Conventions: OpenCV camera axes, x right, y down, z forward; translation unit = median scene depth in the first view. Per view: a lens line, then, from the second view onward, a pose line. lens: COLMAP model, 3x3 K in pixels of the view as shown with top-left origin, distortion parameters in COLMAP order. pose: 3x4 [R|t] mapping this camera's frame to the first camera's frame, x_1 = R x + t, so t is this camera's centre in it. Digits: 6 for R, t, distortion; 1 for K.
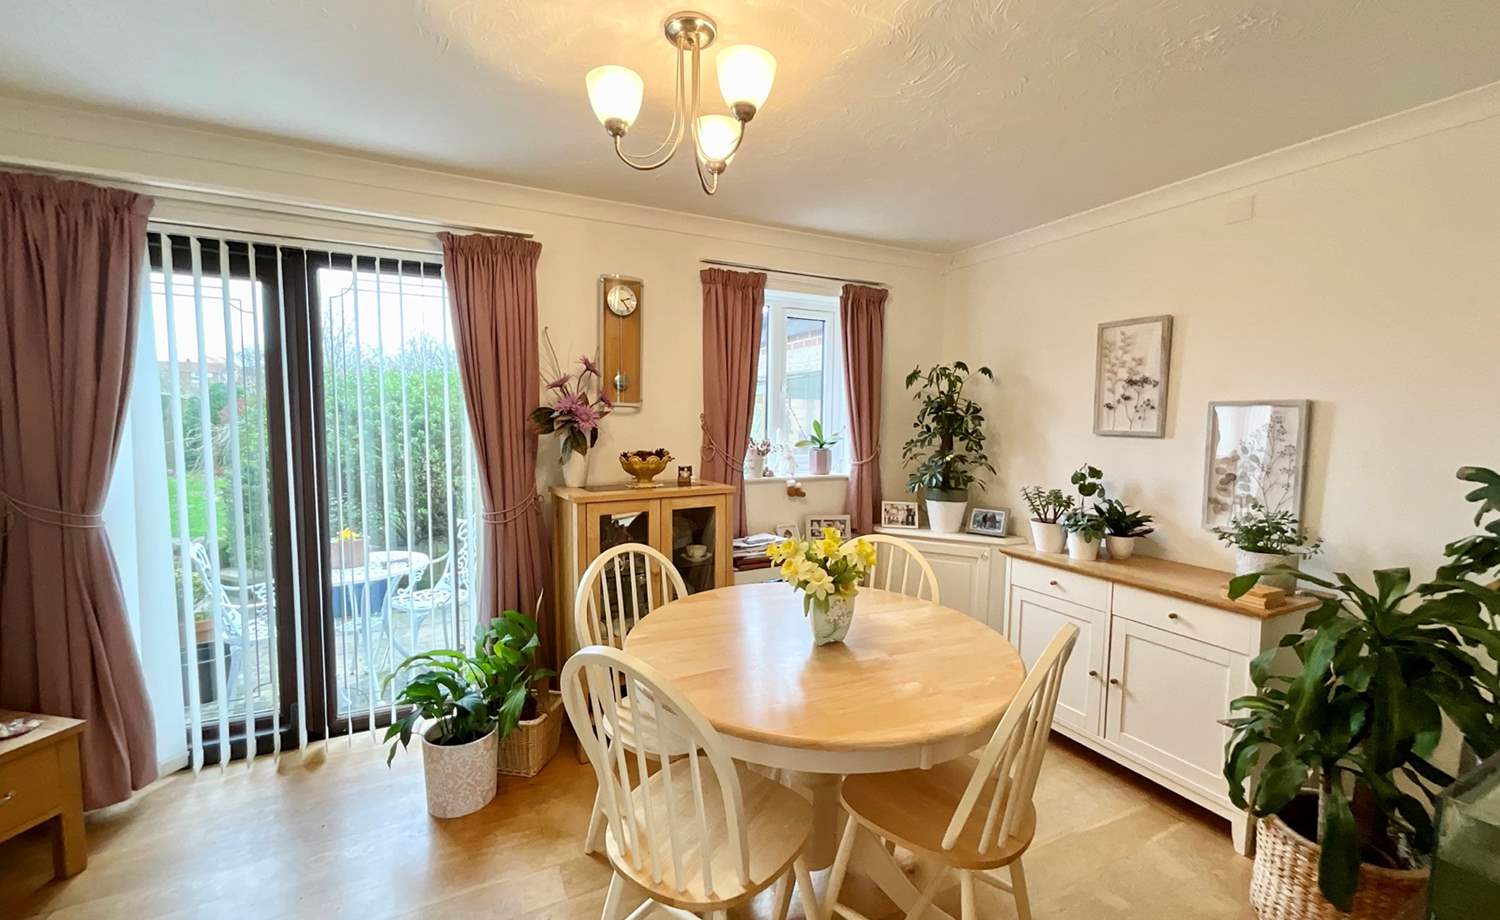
lens RADIAL K [[610.7, 0, 750.0], [0, 610.7, 460.0], [0, 0, 1]] dist [-0.002539, 0.004684]
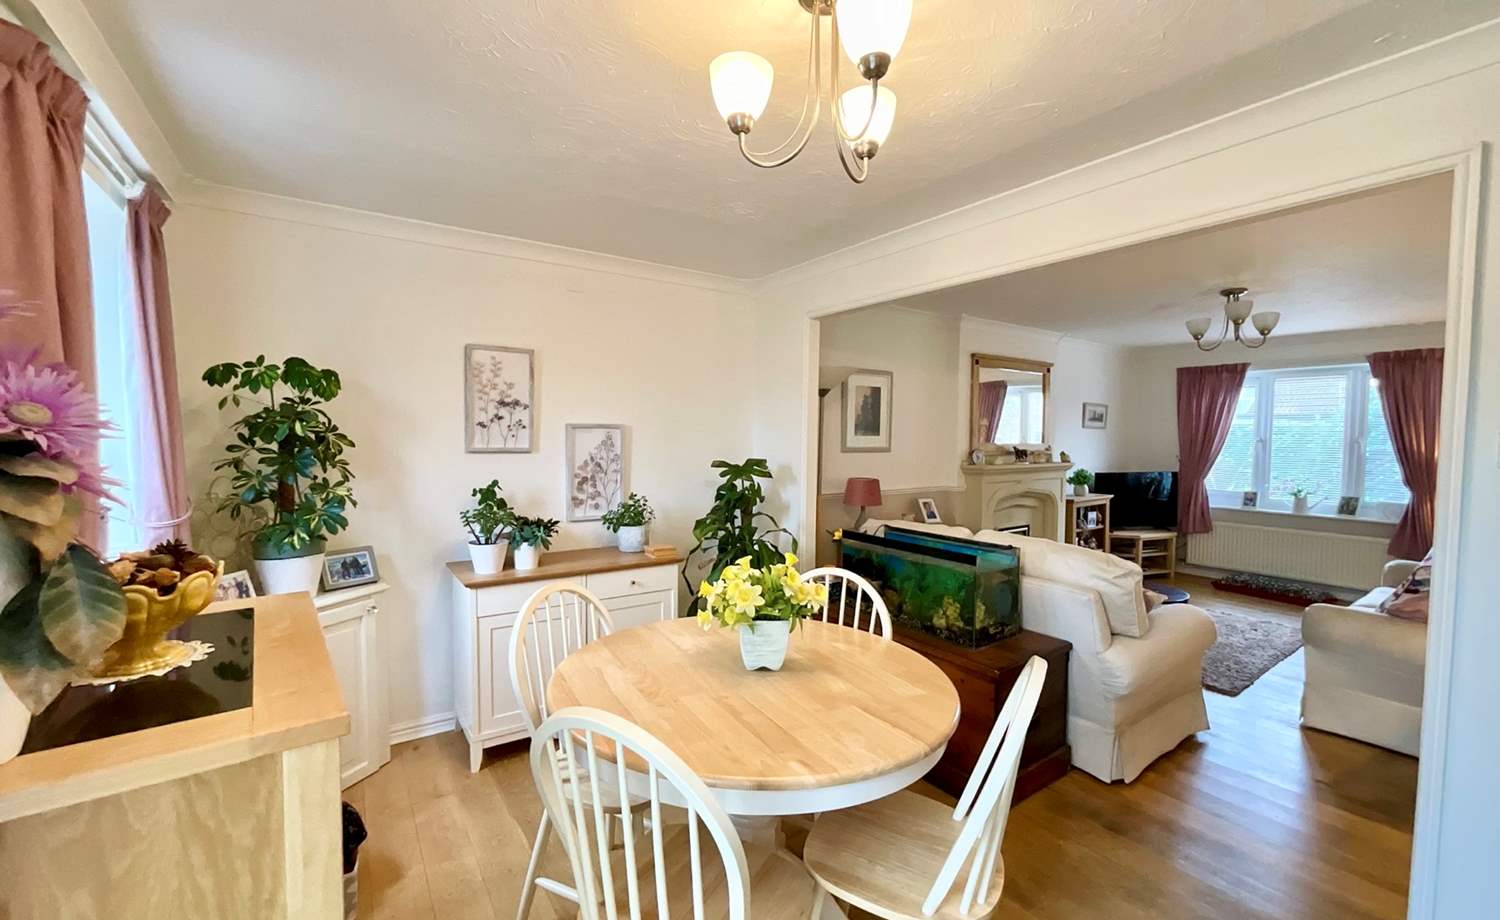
lens RADIAL K [[610.7, 0, 750.0], [0, 610.7, 460.0], [0, 0, 1]] dist [-0.002539, 0.004684]
pose [[-0.119712, -0.053944, 0.991342, -0.526342], [0.059401, 0.996345, 0.061390, -0.066571], [-0.991030, 0.066236, -0.116070, 0.687854]]
